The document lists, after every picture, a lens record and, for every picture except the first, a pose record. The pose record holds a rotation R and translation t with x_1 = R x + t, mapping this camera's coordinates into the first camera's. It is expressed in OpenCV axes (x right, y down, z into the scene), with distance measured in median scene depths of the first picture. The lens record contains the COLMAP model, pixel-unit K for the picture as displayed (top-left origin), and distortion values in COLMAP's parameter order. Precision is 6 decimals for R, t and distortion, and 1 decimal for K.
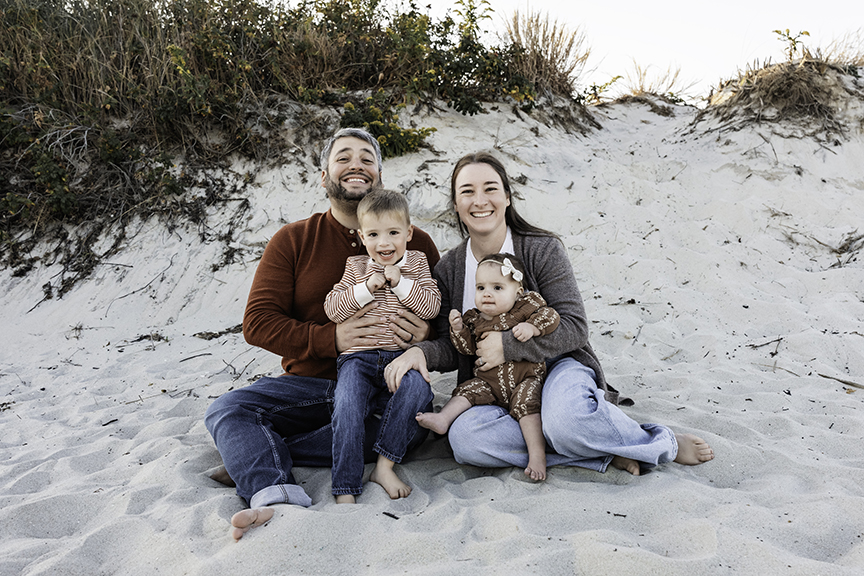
lens RADIAL K [[648.7, 0, 432.0], [0, 648.7, 288.0], [0, 0, 1]] dist [0.001663, -0.000053]
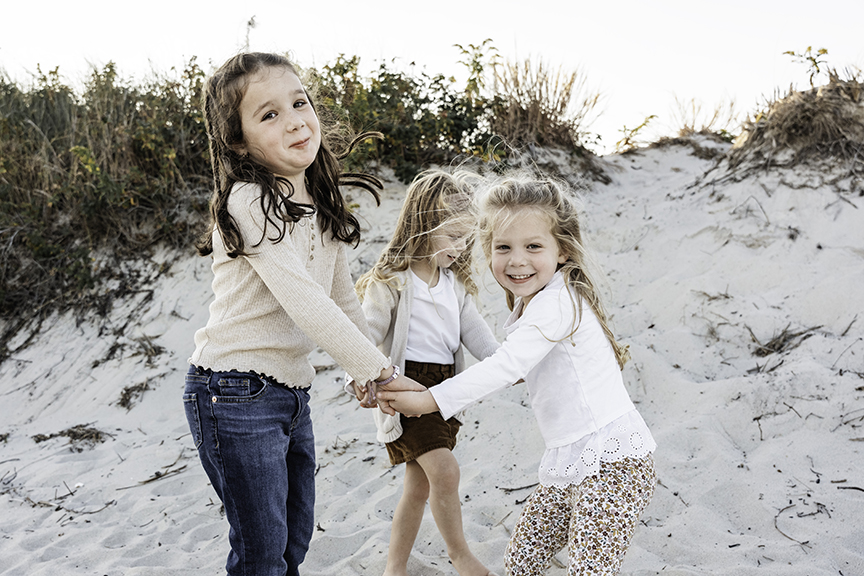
lens RADIAL K [[727.8, 0, 432.0], [0, 727.8, 288.0], [0, 0, 1]] dist [-0.000404, 0.001558]
pose [[0.953411, -0.022214, -0.300854, 0.426414], [-0.000622, 0.997138, -0.075595, -0.054328], [0.301672, 0.072260, 0.950669, 0.072958]]
